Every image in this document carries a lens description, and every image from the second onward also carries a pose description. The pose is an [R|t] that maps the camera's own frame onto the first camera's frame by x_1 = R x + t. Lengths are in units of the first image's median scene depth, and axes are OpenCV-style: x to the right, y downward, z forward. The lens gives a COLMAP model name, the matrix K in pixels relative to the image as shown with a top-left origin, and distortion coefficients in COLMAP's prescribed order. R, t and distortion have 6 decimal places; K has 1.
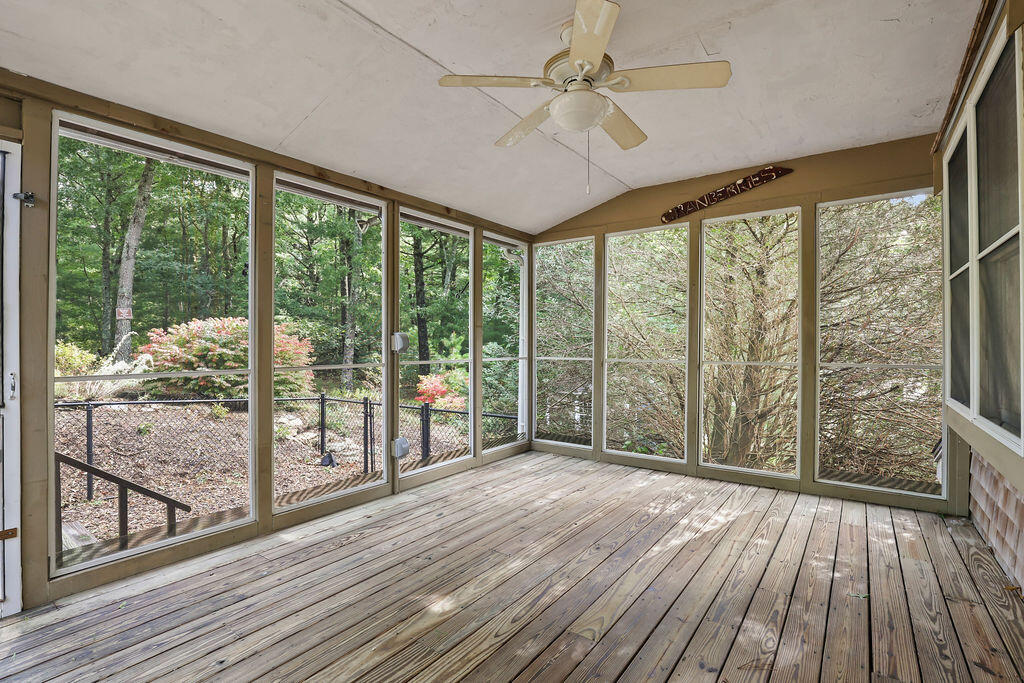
lens RADIAL K [[475.5, 0, 507.7], [0, 475.5, 342.4], [0, 0, 1]] dist [-0.020707, 0.001072]
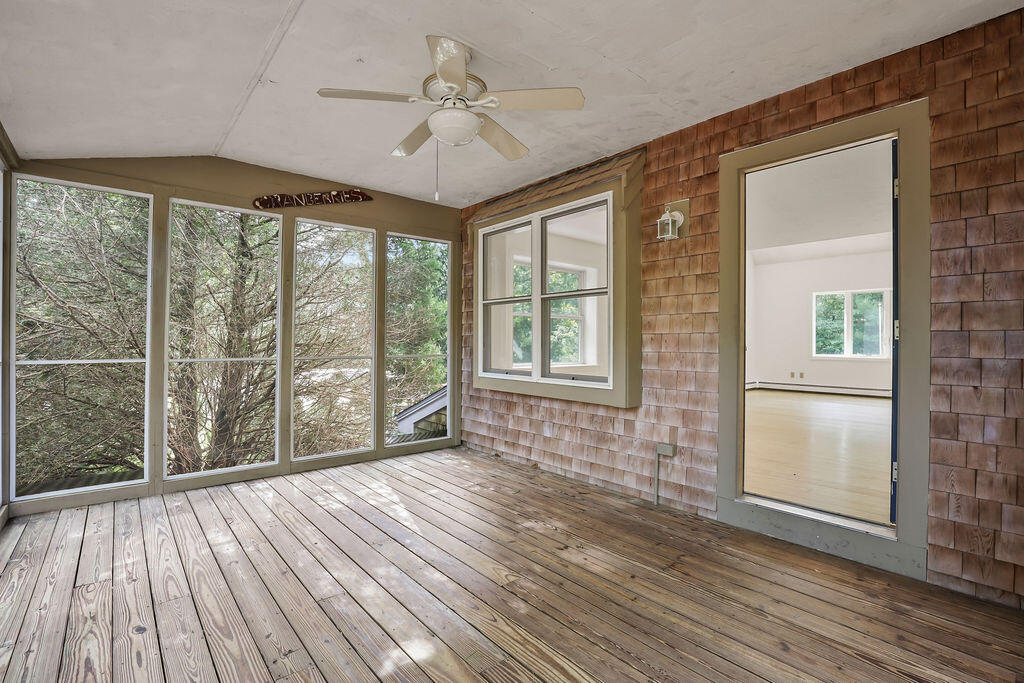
lens RADIAL K [[475.5, 0, 507.7], [0, 475.5, 342.4], [0, 0, 1]] dist [-0.020707, 0.001072]
pose [[0.234452, -0.002010, 0.972126, -0.557223], [-0.006167, 0.999975, 0.003555, 0.001917], [-0.972108, -0.006829, 0.234434, 0.394915]]
